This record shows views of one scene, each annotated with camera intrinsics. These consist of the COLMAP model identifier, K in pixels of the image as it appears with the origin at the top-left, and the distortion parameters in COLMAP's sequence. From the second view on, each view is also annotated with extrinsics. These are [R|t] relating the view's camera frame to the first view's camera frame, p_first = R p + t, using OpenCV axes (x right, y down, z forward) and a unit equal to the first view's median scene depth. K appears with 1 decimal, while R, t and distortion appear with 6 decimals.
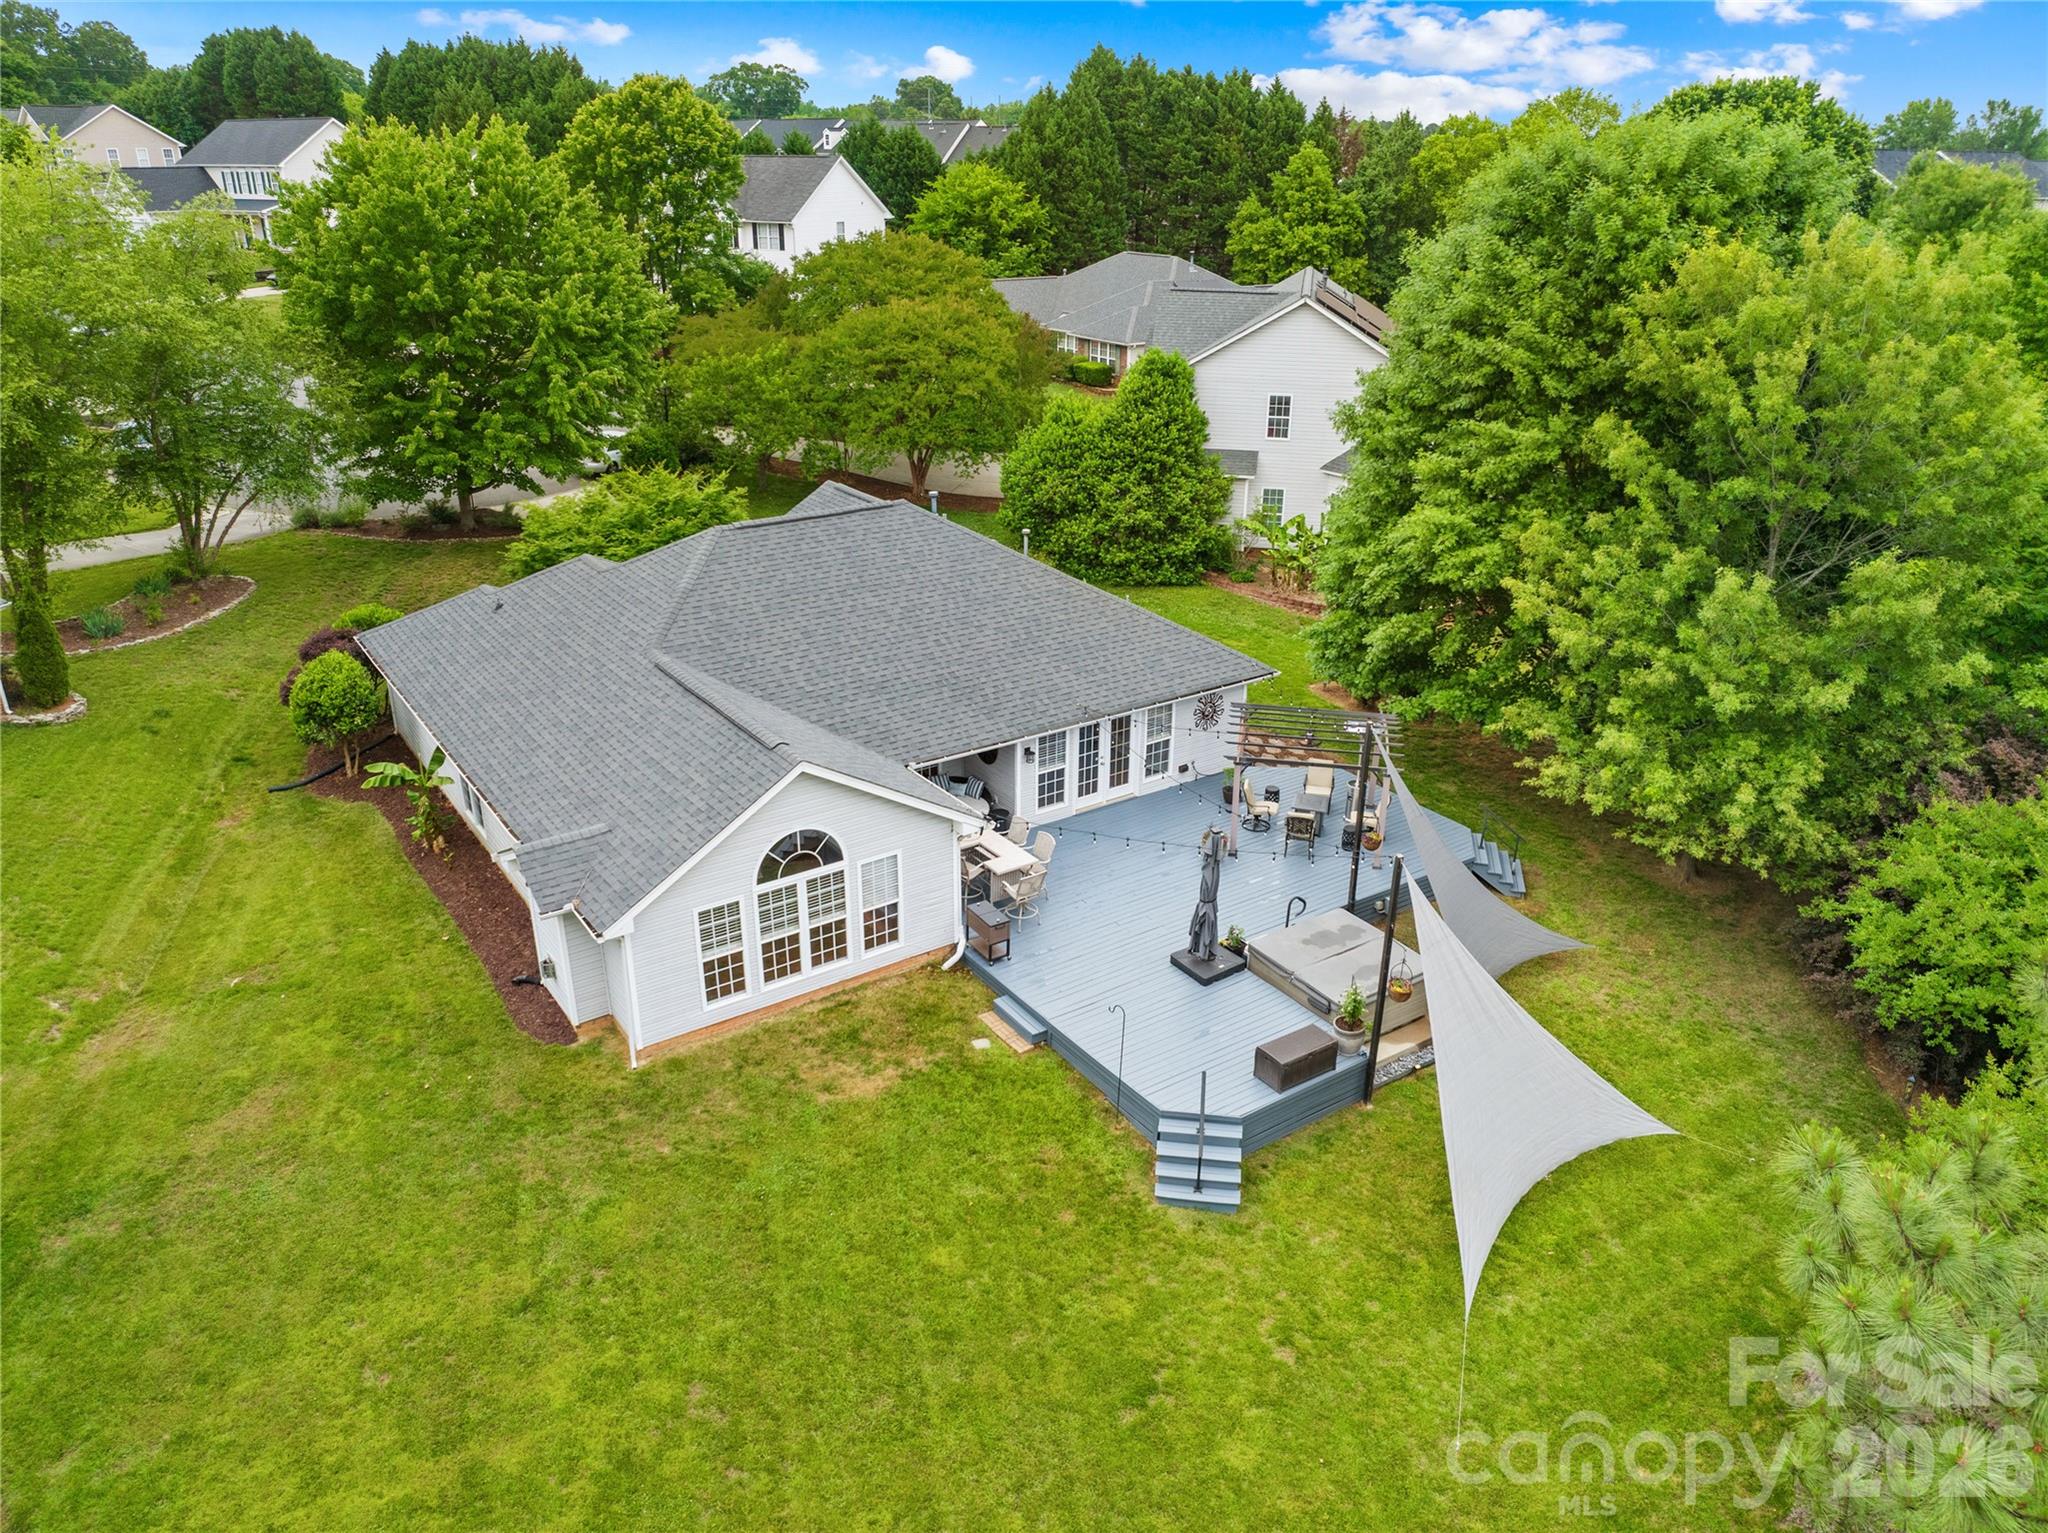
lens RADIAL K [[1421.3, 0, 1034.2], [0, 1421.3, 759.7], [0, 0, 1]] dist [-0.034440, 0.000231]
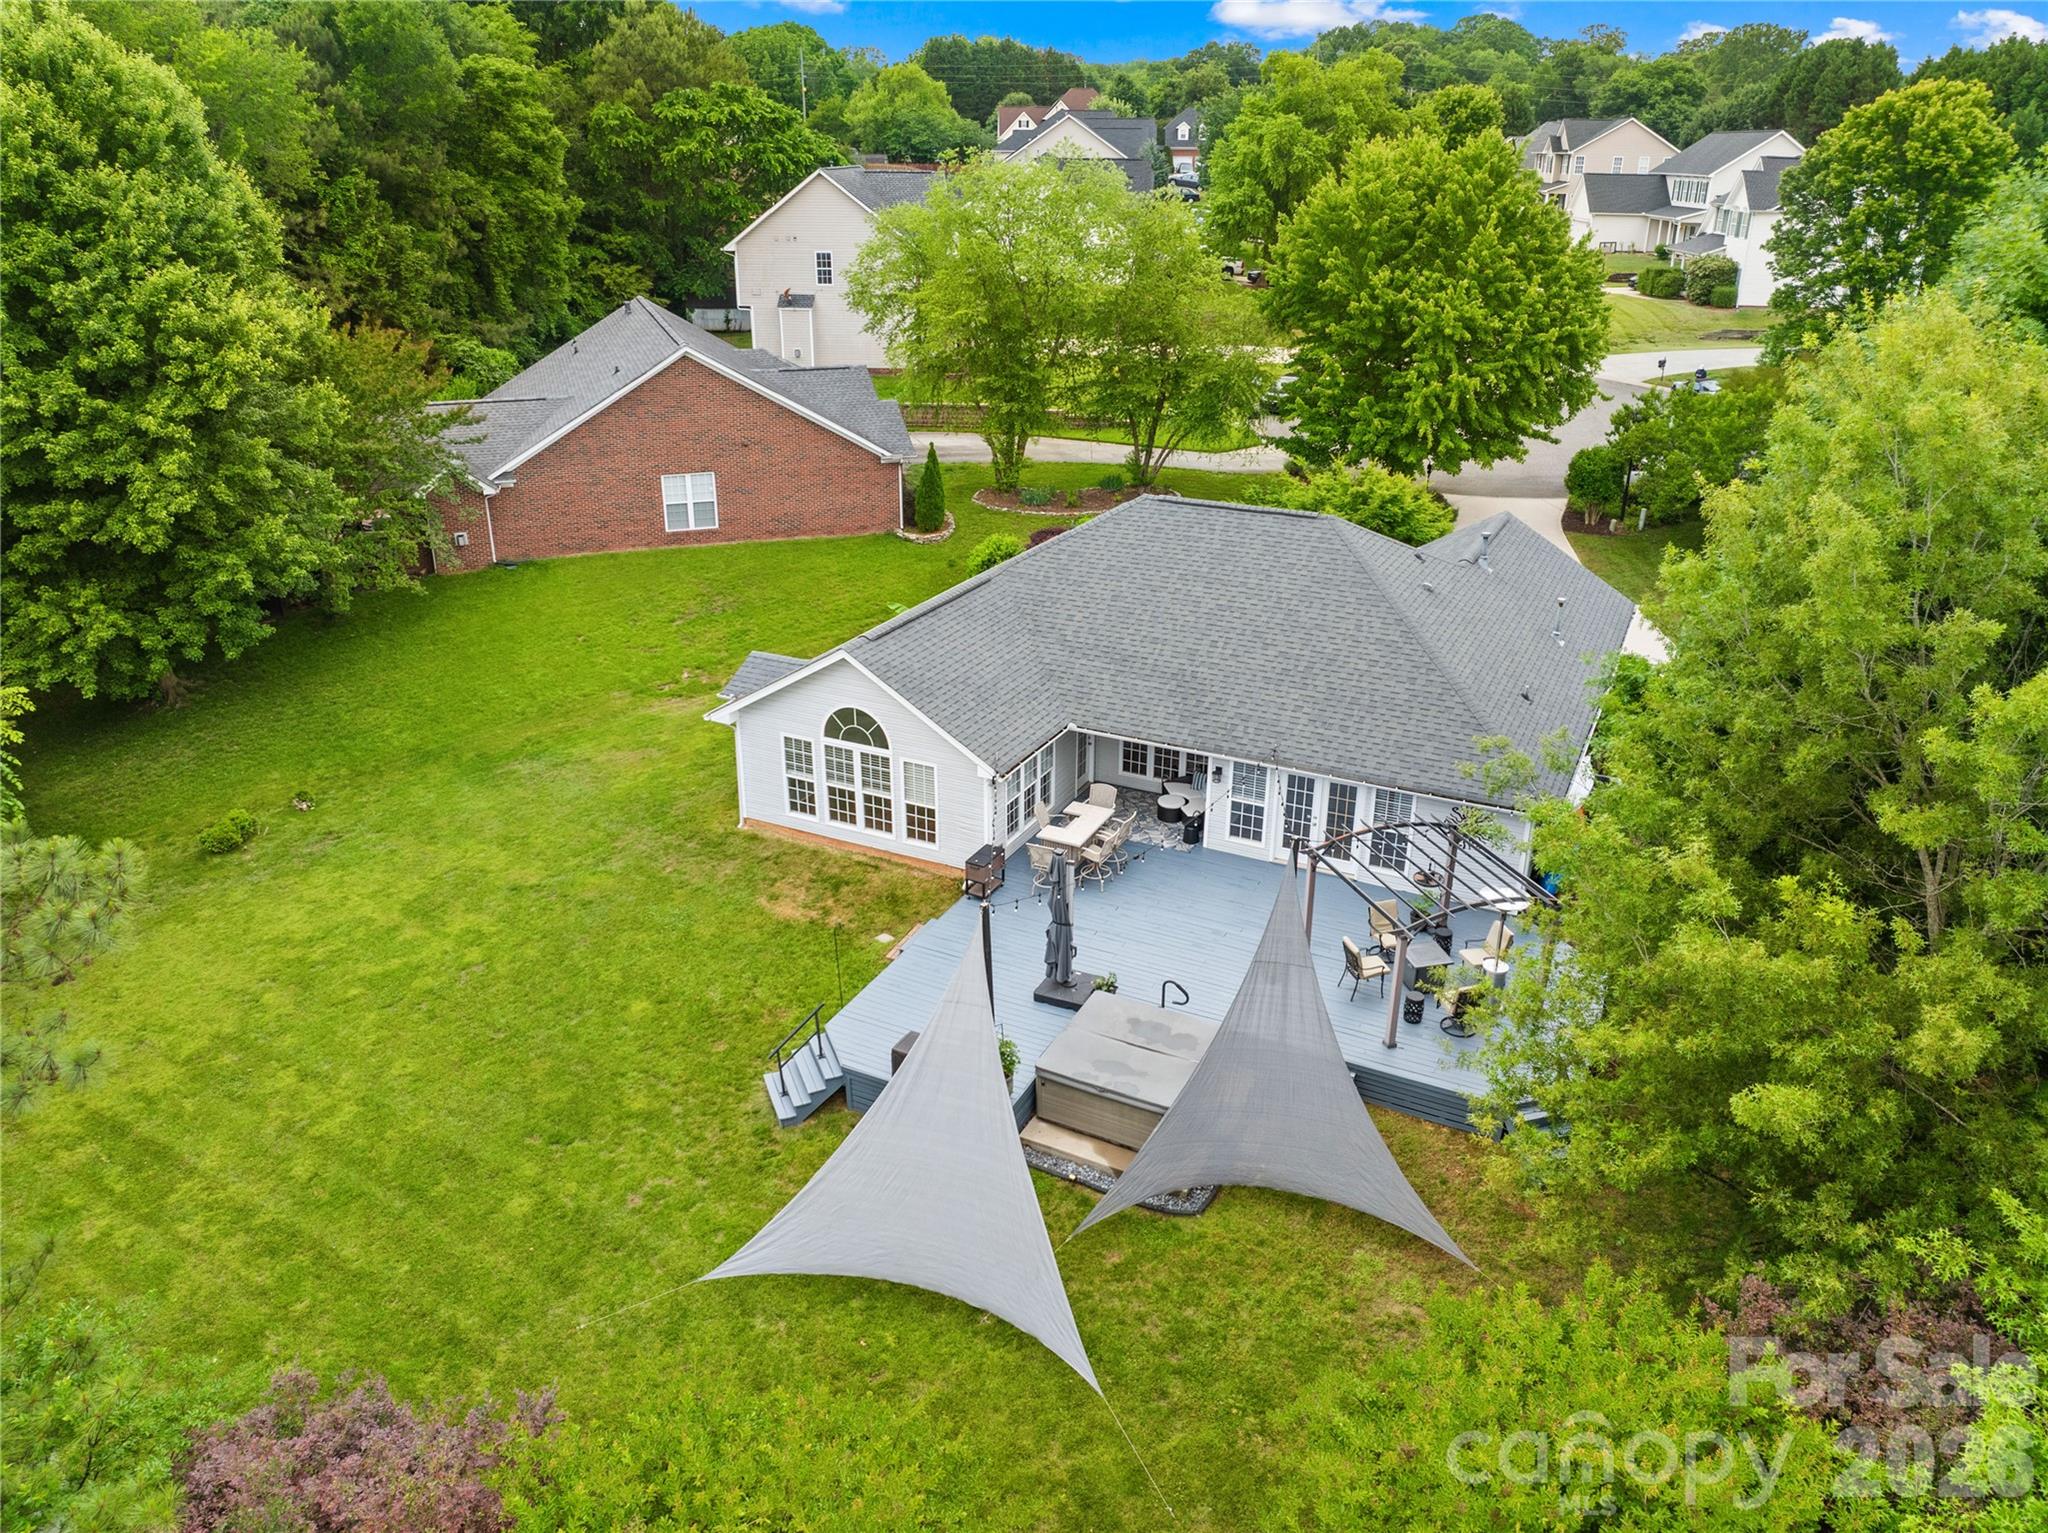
lens RADIAL K [[1421.3, 0, 1034.2], [0, 1421.3, 759.7], [0, 0, 1]] dist [-0.034440, 0.000231]
pose [[0.493428, 0.342951, -0.799321, 0.884293], [-0.348926, 0.919845, 0.179267, -0.178618], [0.796731, 0.190448, 0.573541, 0.411055]]
